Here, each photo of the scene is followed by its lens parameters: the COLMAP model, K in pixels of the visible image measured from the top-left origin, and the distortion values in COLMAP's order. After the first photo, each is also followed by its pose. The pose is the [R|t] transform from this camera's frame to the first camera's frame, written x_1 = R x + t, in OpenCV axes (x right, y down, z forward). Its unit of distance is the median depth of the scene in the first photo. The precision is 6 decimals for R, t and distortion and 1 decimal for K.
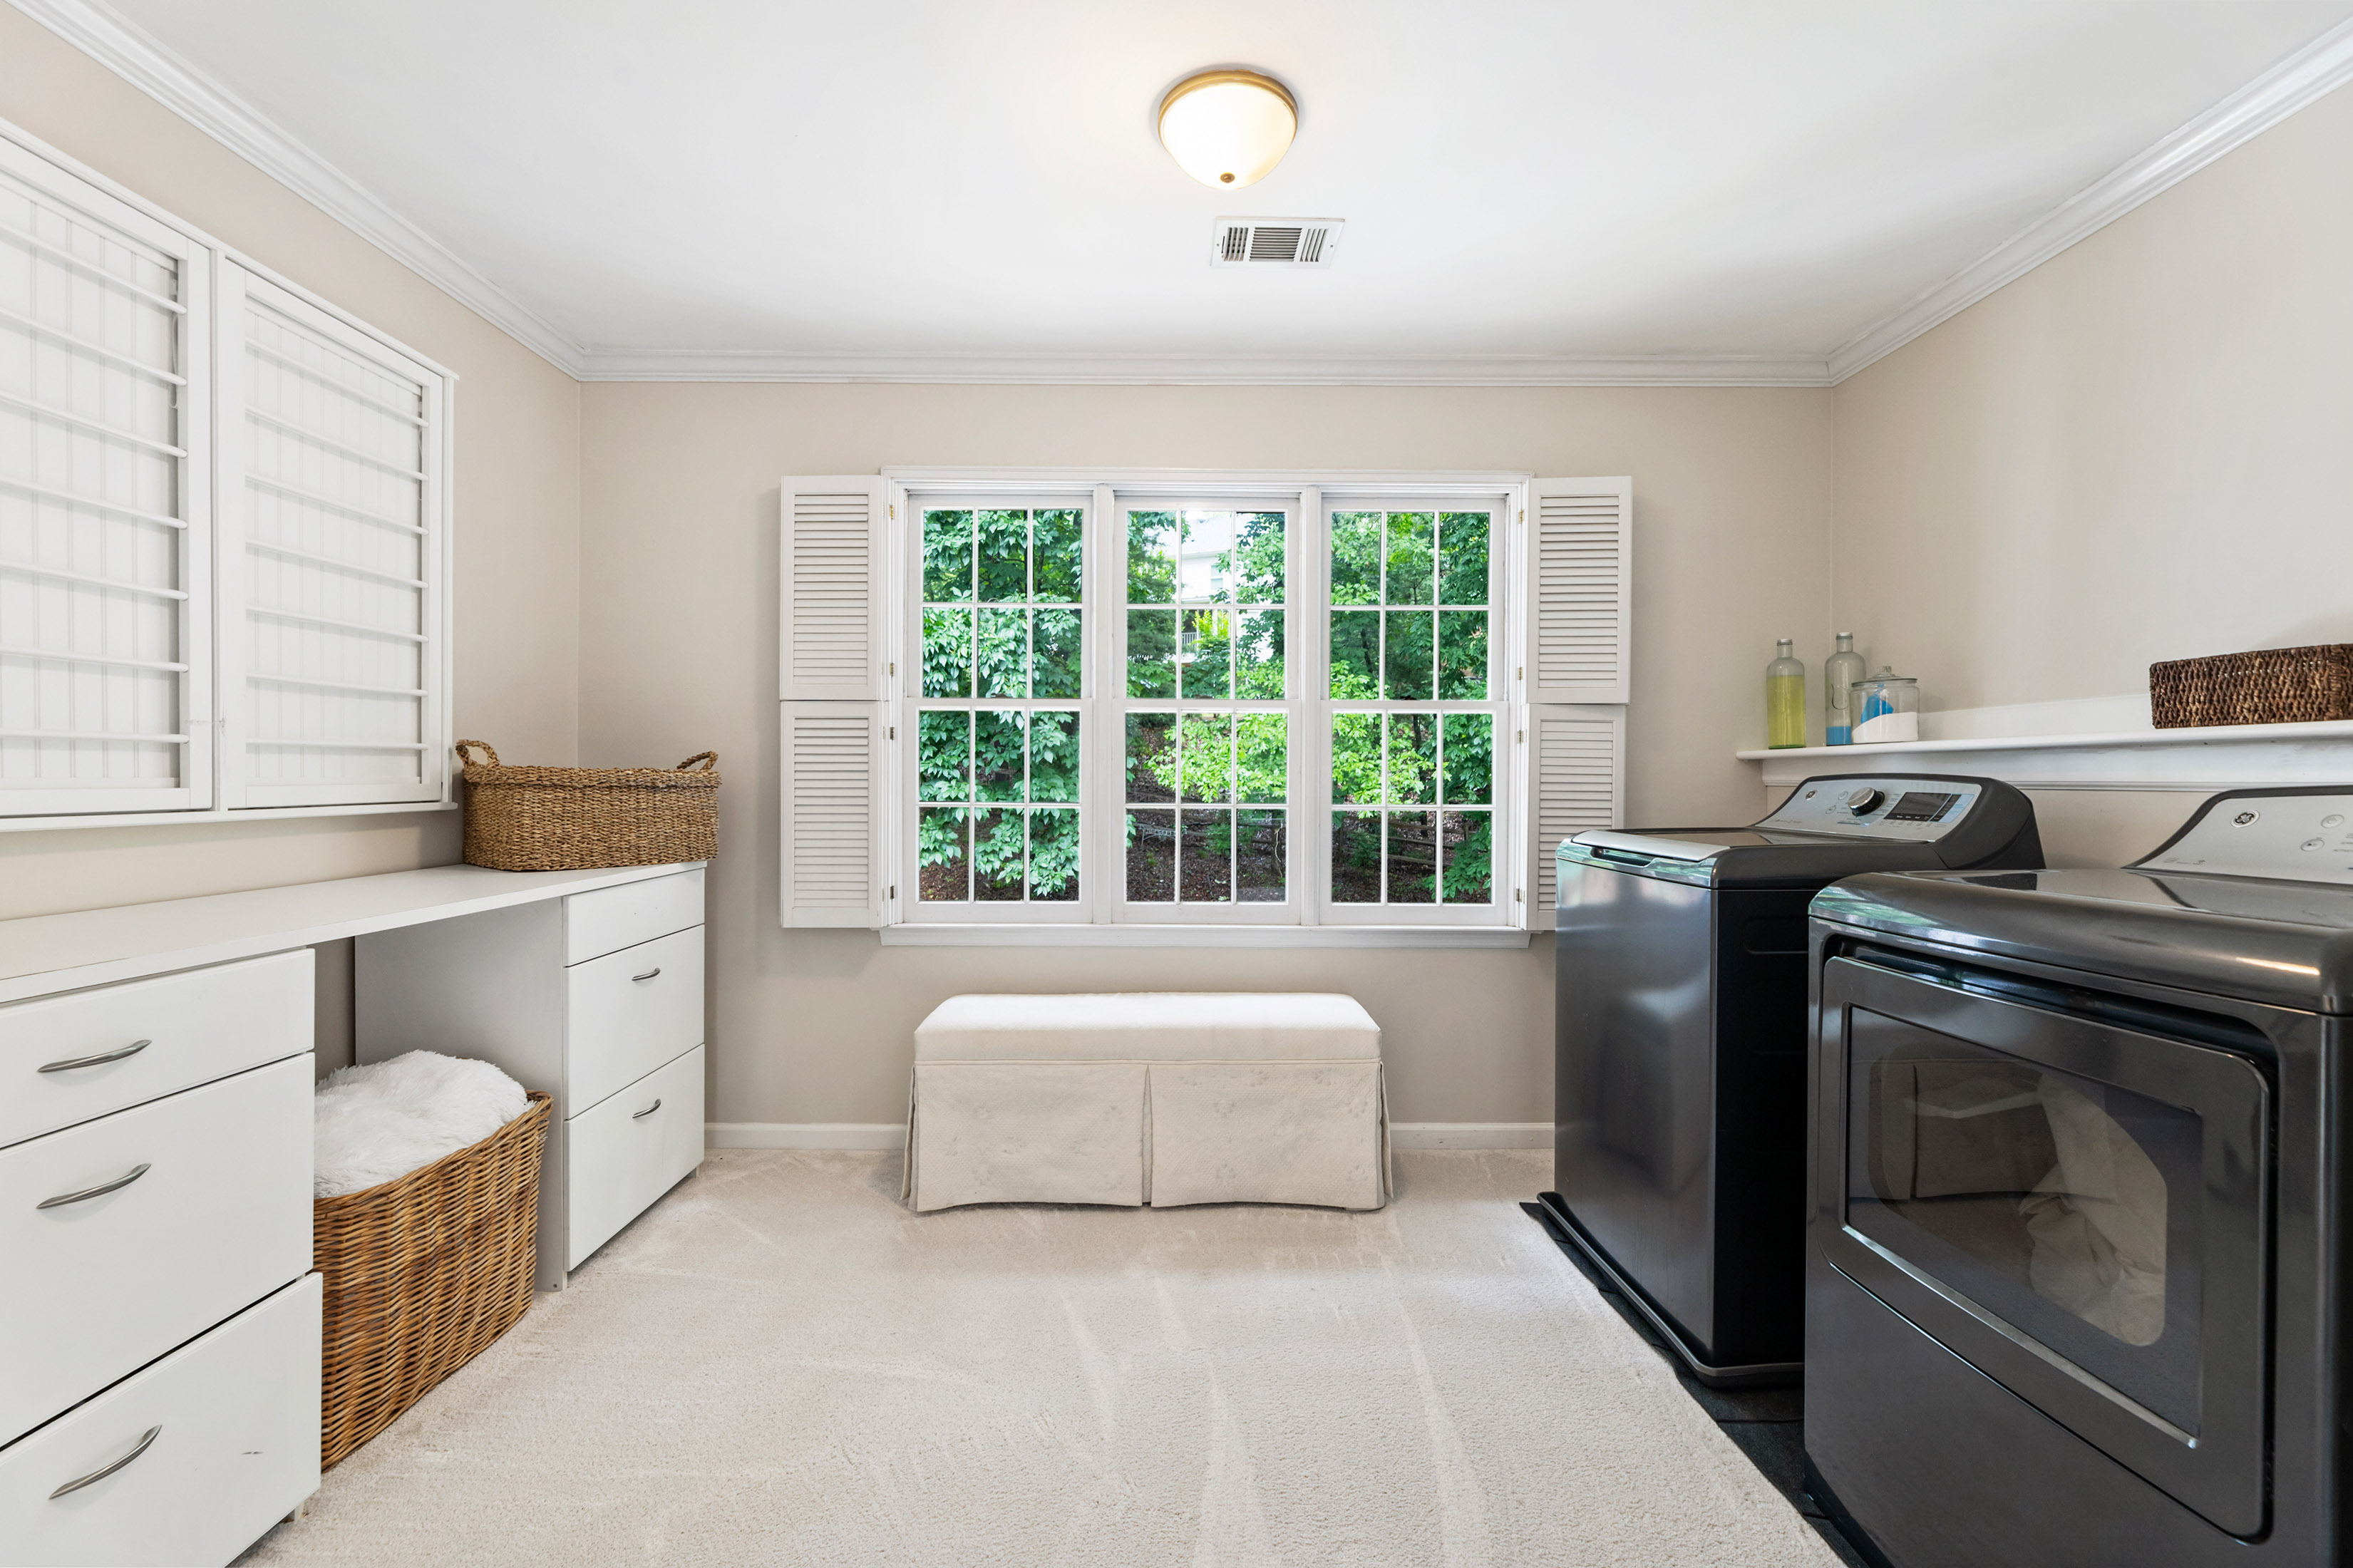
lens RADIAL K [[960.9, 0, 1160.0], [0, 960.9, 788.6], [0, 0, 1]] dist [-0.002108, -0.000257]
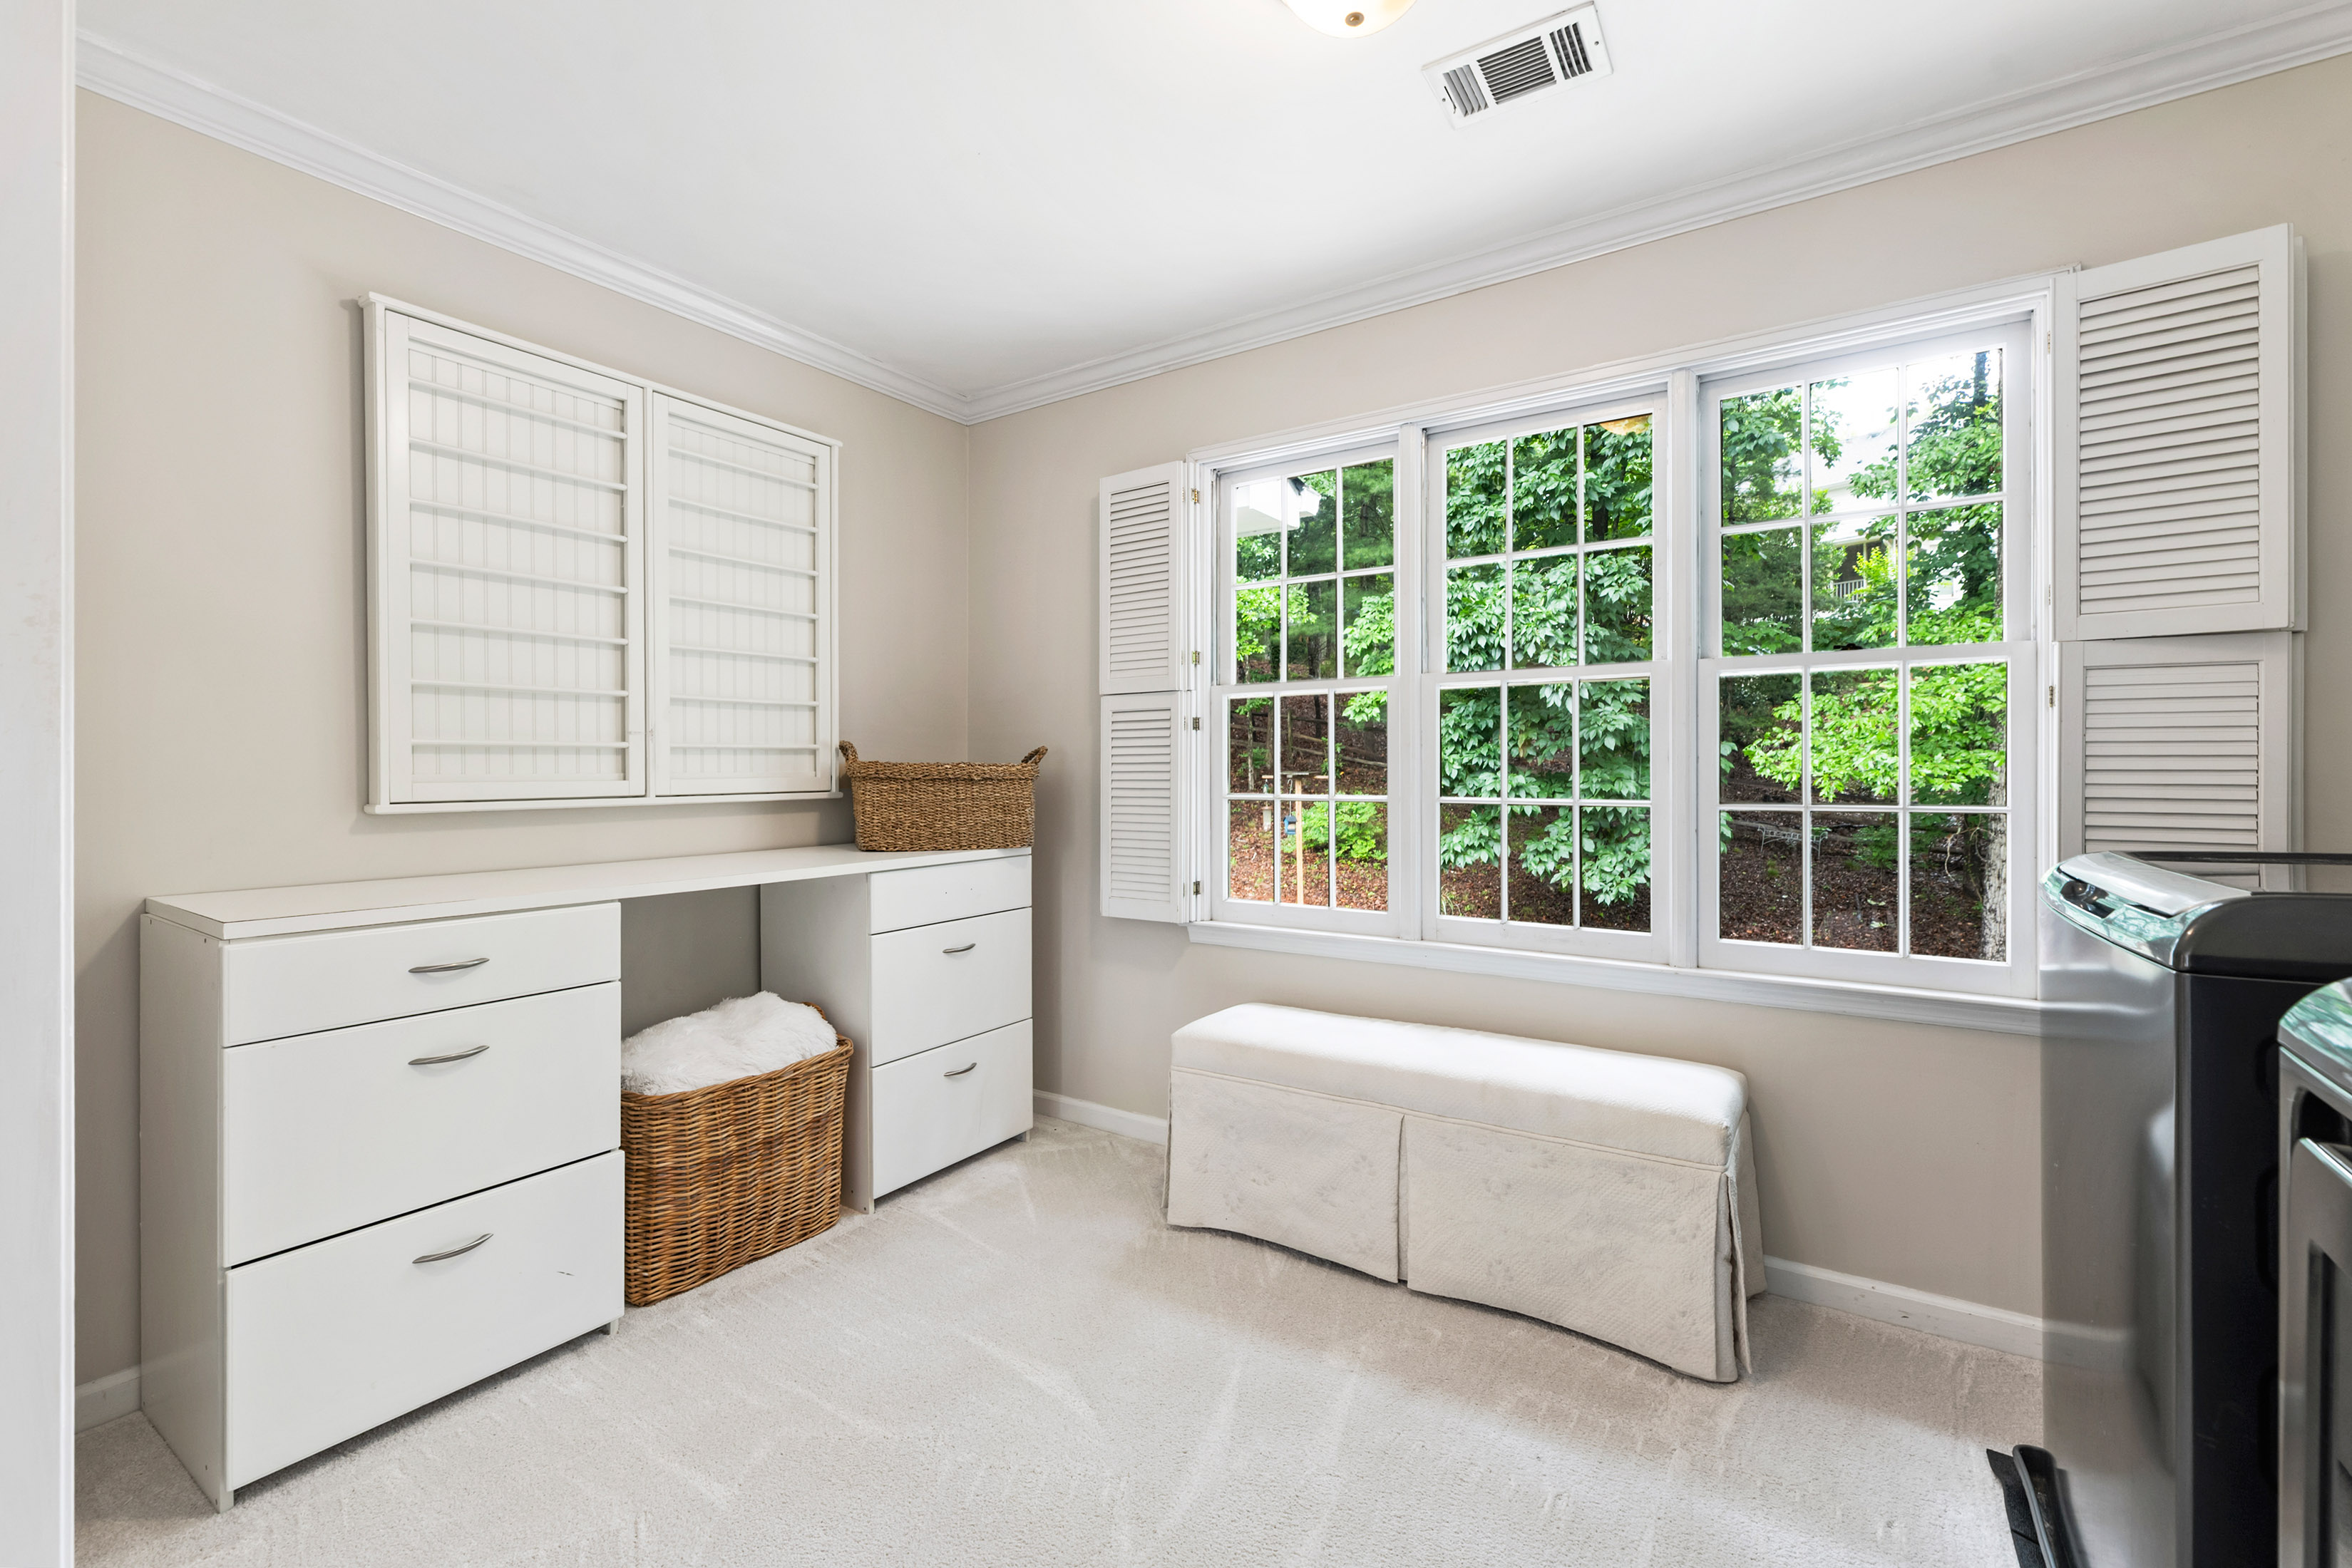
lens RADIAL K [[1004.5, 0, 1173.9], [0, 1004.5, 771.5], [0, 0, 1]] dist [-0.000992, -0.000203]
pose [[0.827148, -0.005789, -0.561954, 0.310790], [0.000701, 0.999957, -0.009268, 0.000155], [0.561983, 0.007272, 0.827117, 0.170236]]
